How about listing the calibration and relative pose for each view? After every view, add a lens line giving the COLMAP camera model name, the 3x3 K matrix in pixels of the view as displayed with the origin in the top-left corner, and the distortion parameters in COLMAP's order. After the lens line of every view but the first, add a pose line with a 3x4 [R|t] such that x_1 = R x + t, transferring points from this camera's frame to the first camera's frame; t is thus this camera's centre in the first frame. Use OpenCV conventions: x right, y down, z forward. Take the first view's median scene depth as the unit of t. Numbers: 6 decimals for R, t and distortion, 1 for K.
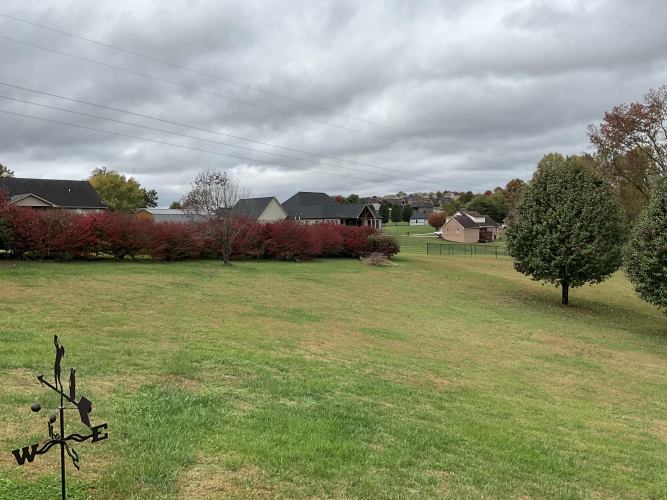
lens RADIAL K [[555.6, 0, 333.5], [0, 555.6, 250.0], [0, 0, 1]] dist [-0.000709, -0.005481]
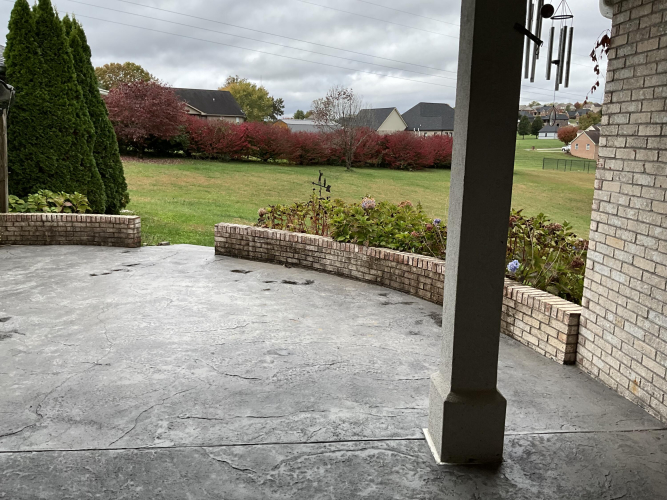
lens RADIAL K [[560.6, 0, 333.5], [0, 560.6, 250.0], [0, 0, 1]] dist [0.132980, -0.331859]
pose [[0.977517, 0.067961, -0.199604, 0.013604], [-0.036195, 0.986666, 0.158682, 0.002802], [0.207727, -0.147890, 0.966943, -0.101341]]
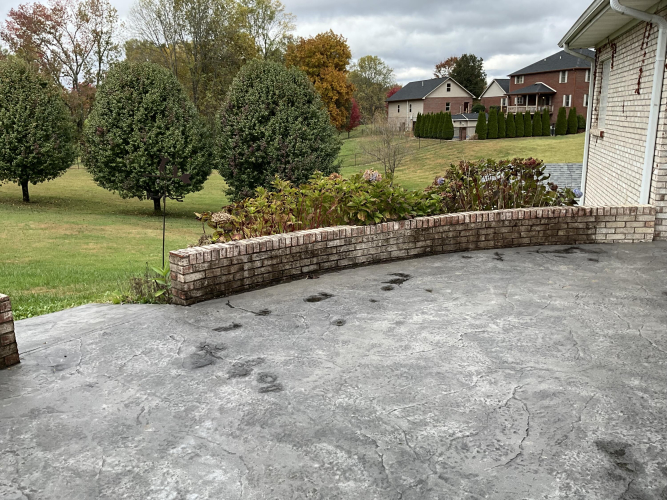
lens RADIAL K [[559.0, 0, 333.5], [0, 559.0, 250.0], [0, 0, 1]] dist [-0.002264, -0.001311]
pose [[0.543104, -0.195056, 0.816695, -0.086858], [0.052724, 0.978646, 0.198674, 0.004009], [-0.838008, -0.064841, 0.541791, -0.039924]]
